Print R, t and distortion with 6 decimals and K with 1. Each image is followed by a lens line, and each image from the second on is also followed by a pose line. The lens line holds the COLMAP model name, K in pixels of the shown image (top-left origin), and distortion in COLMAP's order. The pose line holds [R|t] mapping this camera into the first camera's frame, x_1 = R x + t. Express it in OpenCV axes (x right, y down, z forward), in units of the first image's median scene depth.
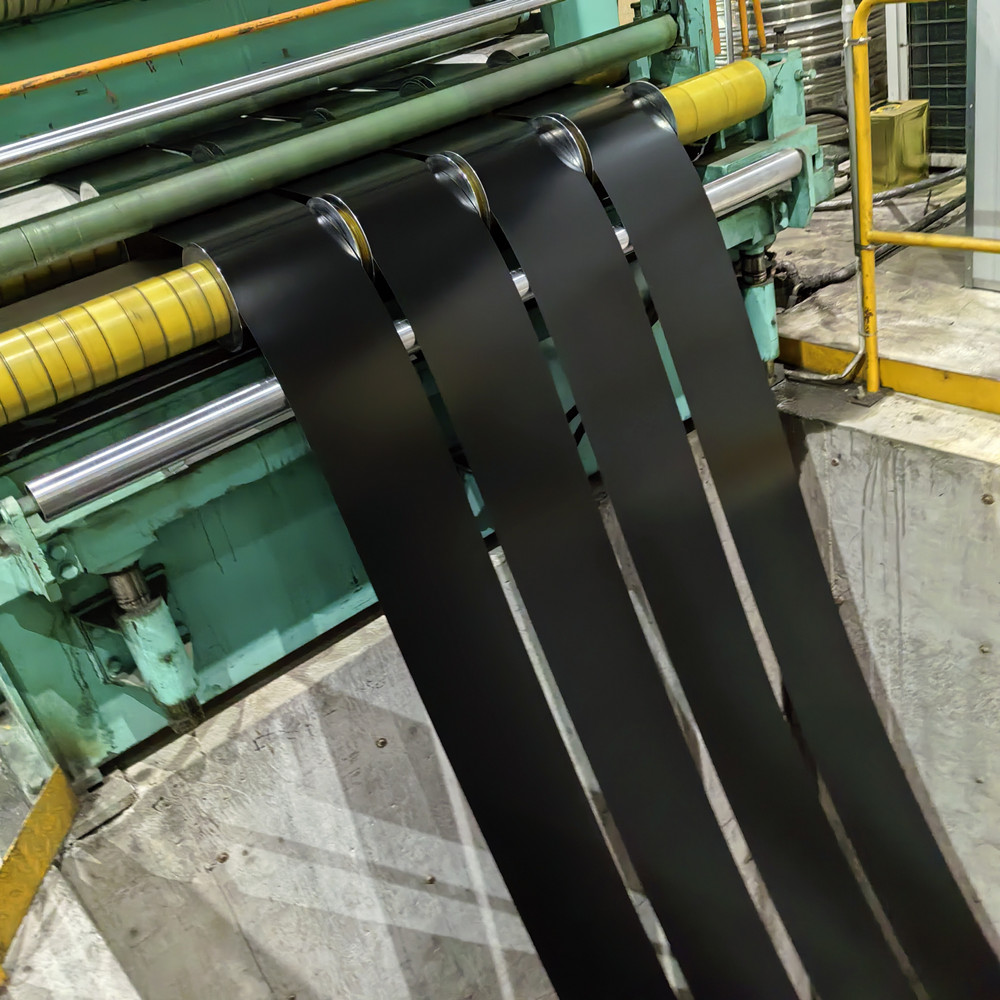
lens RADIAL K [[1057.4, 0, 496.1], [0, 1057.4, 498.6], [0, 0, 1]] dist [0.026042, 0.000000]
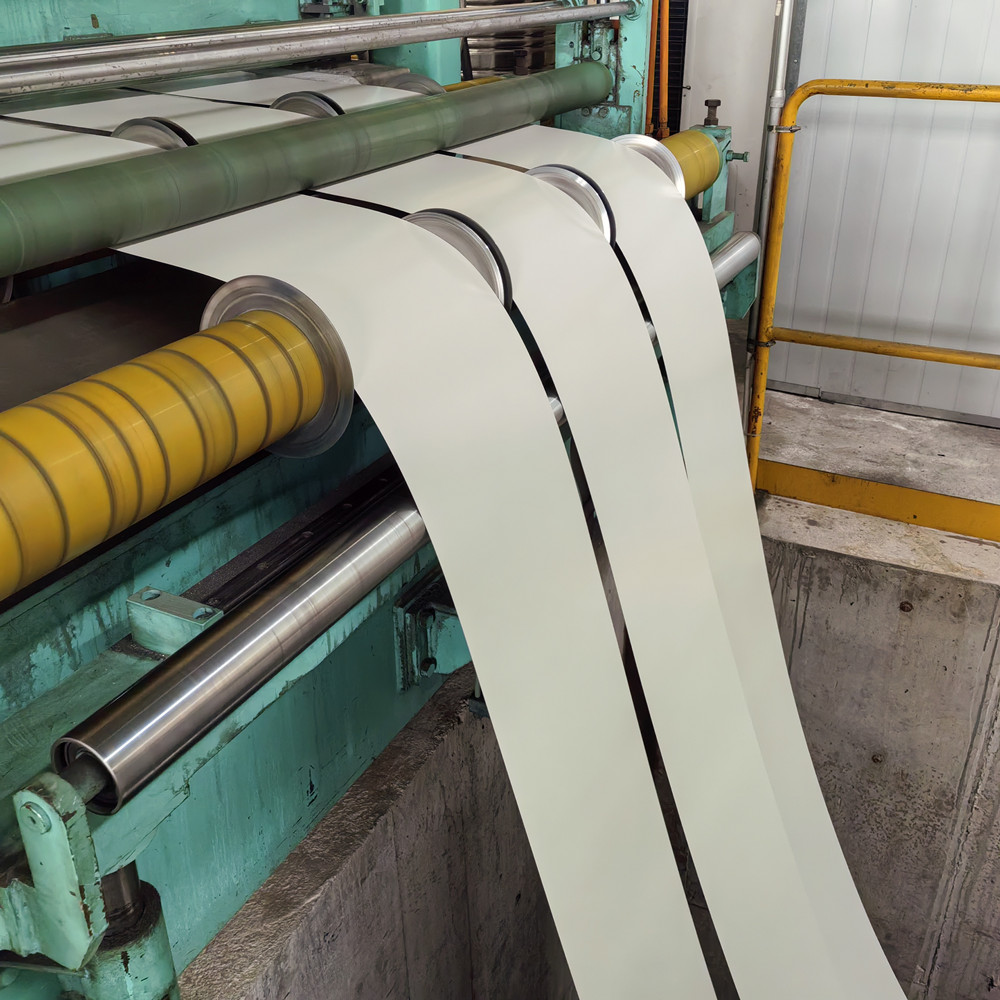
lens RADIAL K [[1057.4, 0, 496.6], [0, 1057.4, 495.6], [0, 0, 1]] dist [0.026042, 0.000000]
pose [[0.878883, -0.009745, 0.476937, -0.313639], [0.045769, 0.996902, -0.063972, -0.052896], [-0.474836, 0.078053, 0.876606, 0.299173]]
